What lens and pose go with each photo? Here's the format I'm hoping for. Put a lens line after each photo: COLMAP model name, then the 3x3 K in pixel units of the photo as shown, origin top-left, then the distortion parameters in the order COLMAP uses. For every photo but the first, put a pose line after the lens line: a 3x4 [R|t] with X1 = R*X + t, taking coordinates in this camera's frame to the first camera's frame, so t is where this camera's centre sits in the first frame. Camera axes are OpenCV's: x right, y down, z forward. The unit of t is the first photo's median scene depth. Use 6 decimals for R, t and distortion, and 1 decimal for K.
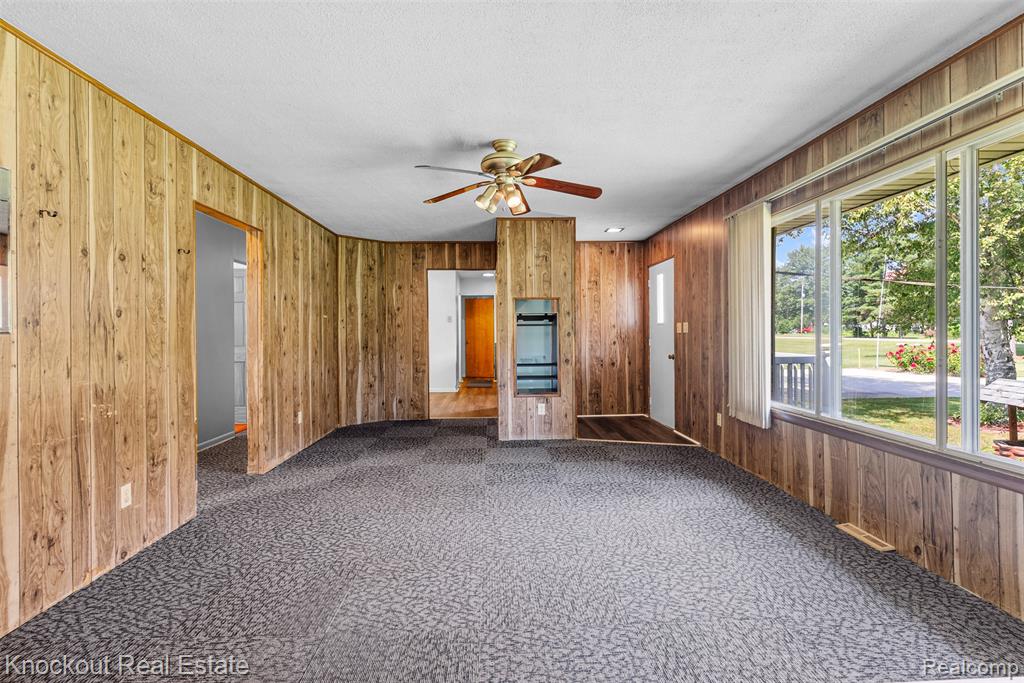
lens RADIAL K [[488.6, 0, 507.8], [0, 488.6, 333.0], [0, 0, 1]] dist [0.000689, -0.000220]
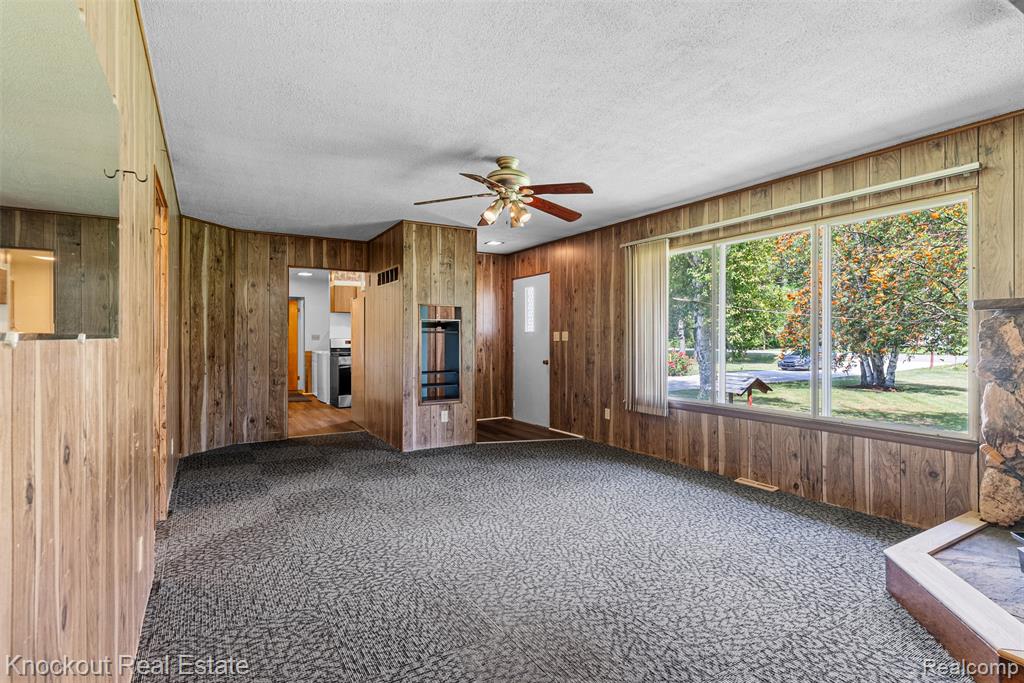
lens RADIAL K [[512.3, 0, 509.2], [0, 512.3, 338.7], [0, 0, 1]] dist [0.001726, 0.000243]
pose [[0.877944, 0.007043, 0.478712, -0.471077], [-0.005297, 0.999973, -0.004996, 0.001910], [-0.478735, 0.001851, 0.877958, 0.024652]]
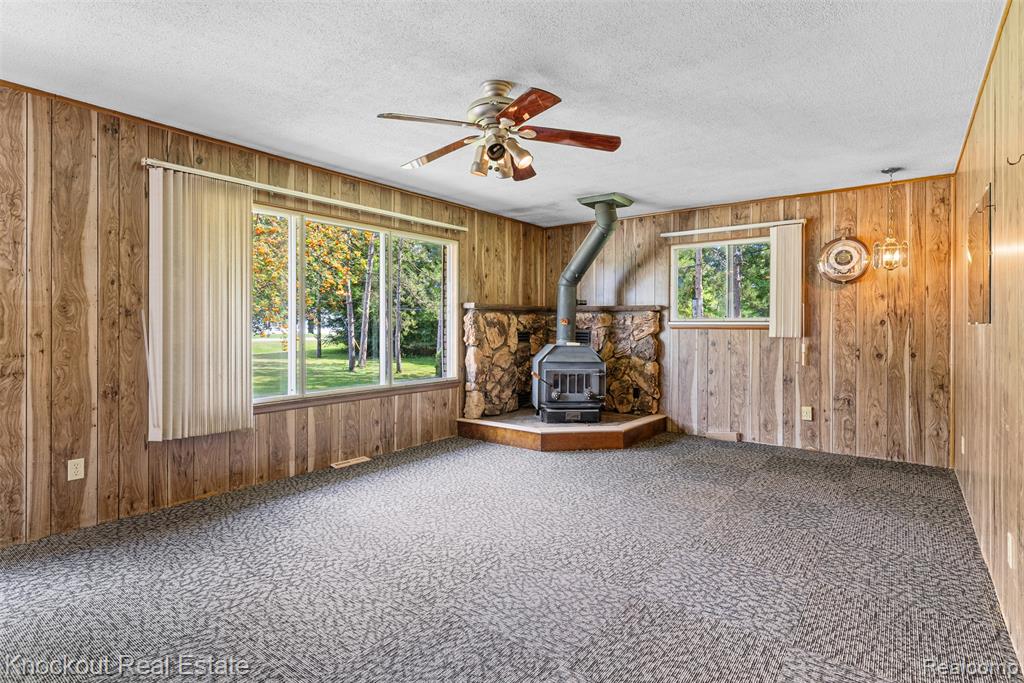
lens RADIAL K [[518.7, 0, 511.6], [0, 518.7, 325.8], [0, 0, 1]] dist [0.003925, 0.000007]
pose [[-0.774831, 0.003361, 0.632160, -0.496445], [0.004389, 0.999990, 0.000064, 0.001502], [-0.632154, 0.002824, -0.774838, 1.455527]]
